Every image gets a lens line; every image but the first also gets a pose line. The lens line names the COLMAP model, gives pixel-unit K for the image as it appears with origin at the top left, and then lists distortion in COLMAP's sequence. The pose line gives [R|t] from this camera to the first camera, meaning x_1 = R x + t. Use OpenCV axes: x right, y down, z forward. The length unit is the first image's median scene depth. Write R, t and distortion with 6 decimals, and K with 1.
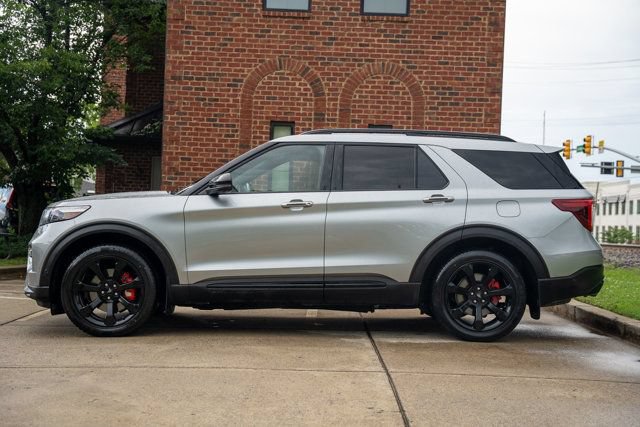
lens RADIAL K [[872.5, 0, 320.0], [0, 872.5, 213.5], [0, 0, 1]] dist [0.060556, 0.052660]
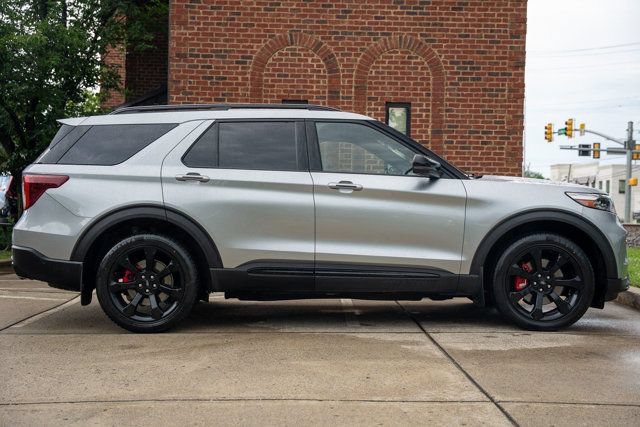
lens RADIAL K [[821.1, 0, 320.0], [0, 821.1, 213.5], [0, 0, 1]] dist [0.060022, 0.005615]
pose [[0.999758, -0.016387, 0.014693, -0.030725], [0.016108, 0.999691, 0.018930, 0.000702], [-0.014999, -0.018689, 0.999713, 0.108027]]
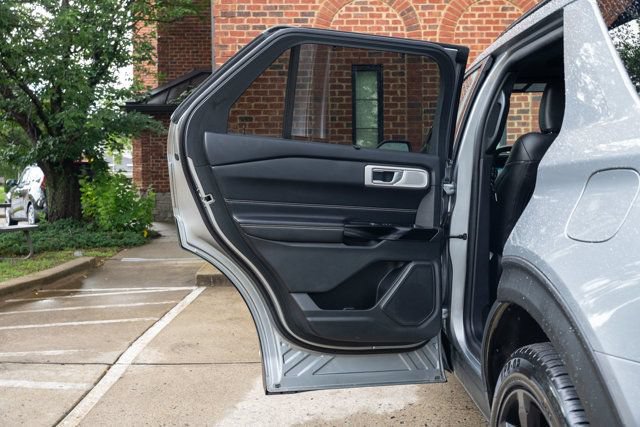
lens RADIAL K [[649.0, 0, 320.0], [0, 649.0, 213.5], [0, 0, 1]] dist [-0.010872, 0.009387]
pose [[0.998458, -0.049740, 0.024654, -0.105732], [0.048100, 0.996844, 0.063161, -0.011670], [-0.027717, -0.061878, 0.997699, 0.414685]]
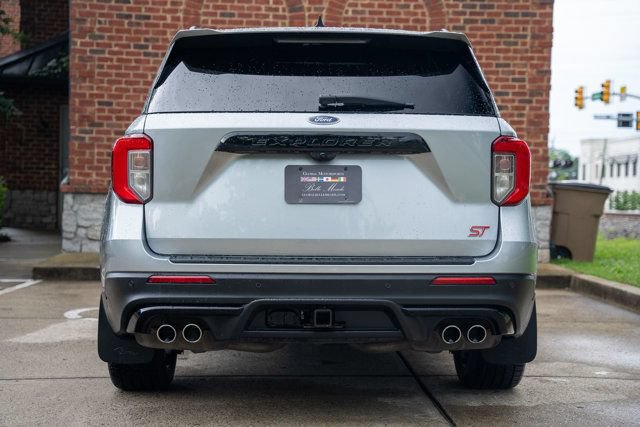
lens RADIAL K [[1031.4, 0, 320.0], [0, 1031.4, 213.5], [0, 0, 1]] dist [0.200179, 0.051996]
pose [[0.998951, -0.014836, 0.043324, -0.020002], [0.013446, 0.999391, 0.032207, 0.000577], [-0.043775, -0.031591, 0.998542, 0.162483]]
